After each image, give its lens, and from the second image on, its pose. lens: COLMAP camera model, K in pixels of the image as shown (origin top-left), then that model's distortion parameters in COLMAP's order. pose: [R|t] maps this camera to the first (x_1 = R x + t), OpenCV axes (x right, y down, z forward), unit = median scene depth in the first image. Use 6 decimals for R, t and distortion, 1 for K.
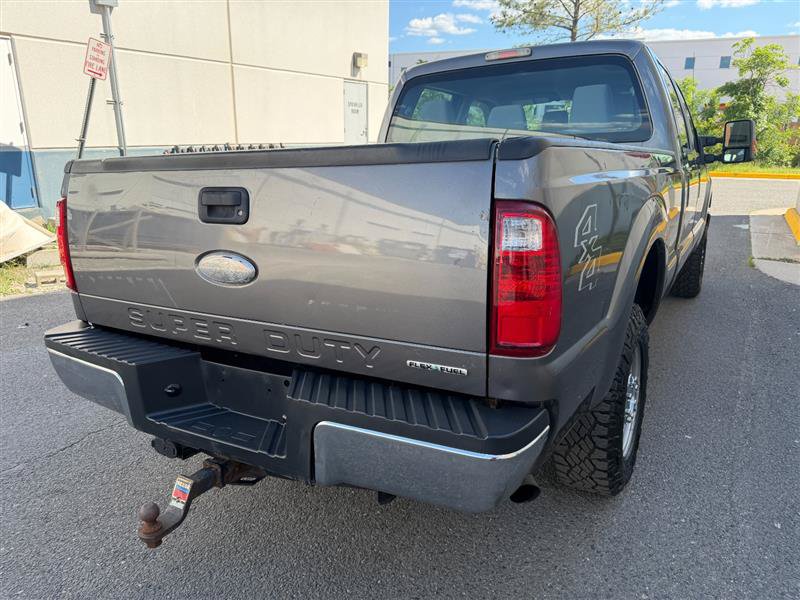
lens RADIAL K [[577.1, 0, 400.0], [0, 577.1, 300.0], [0, 0, 1]] dist [-0.000707, 0.003580]
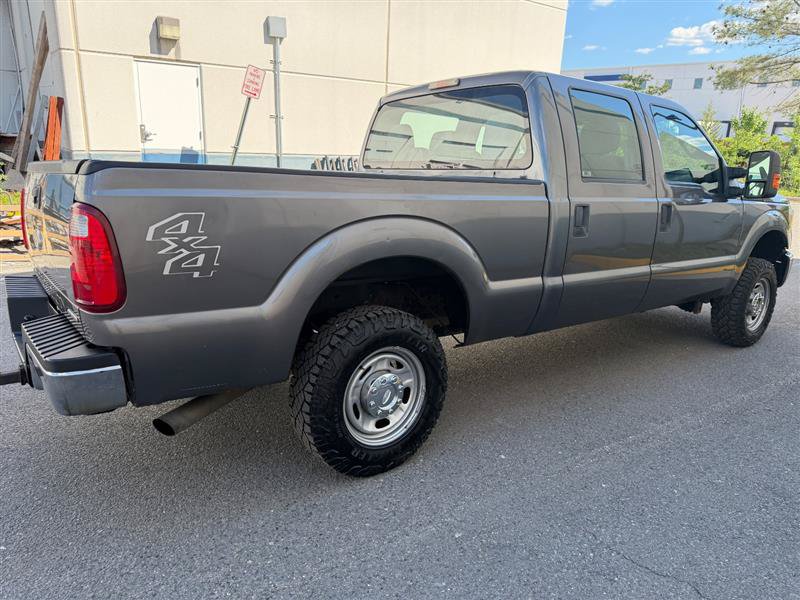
lens RADIAL K [[568.9, 0, 400.0], [0, 568.9, 300.0], [0, 0, 1]] dist [0.063169, -0.080697]
pose [[0.924927, 0.129443, -0.357428, 0.259853], [-0.136221, 0.990659, 0.006267, -0.007871], [0.354900, 0.042893, 0.933920, -0.011459]]
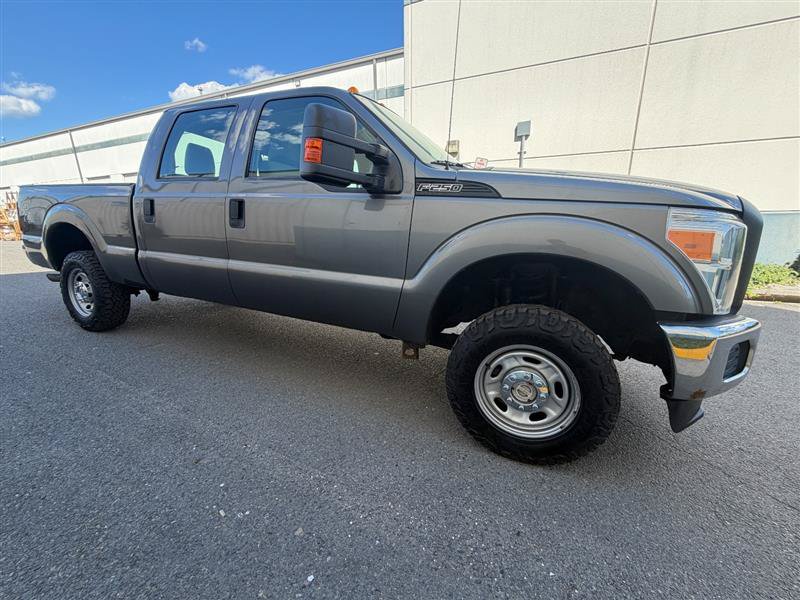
lens RADIAL K [[321.6, 0, 399.1], [0, 321.6, 300.0], [0, 0, 1]] dist [0.001835, 0.000001]
pose [[0.114304, 0.231820, -0.966020, 0.592913], [-0.273844, 0.942073, 0.193671, -0.132595], [0.954958, 0.242401, 0.171165, 0.657452]]
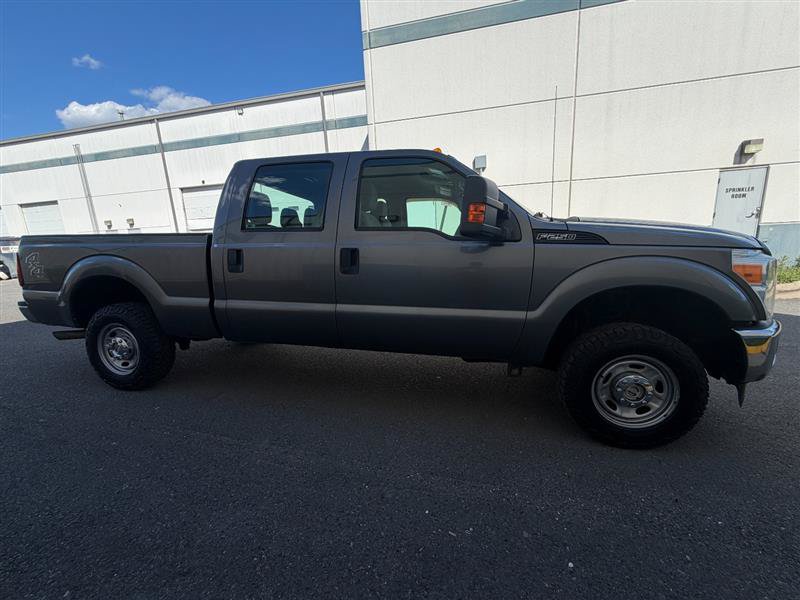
lens RADIAL K [[322.3, 0, 397.9], [0, 322.3, 299.0], [0, 0, 1]] dist [0.000450, 0.000135]
pose [[0.306174, 0.154149, -0.939412, 0.592848], [-0.221135, 0.971327, 0.087313, -0.112571], [0.925935, 0.181004, 0.331483, 0.499296]]
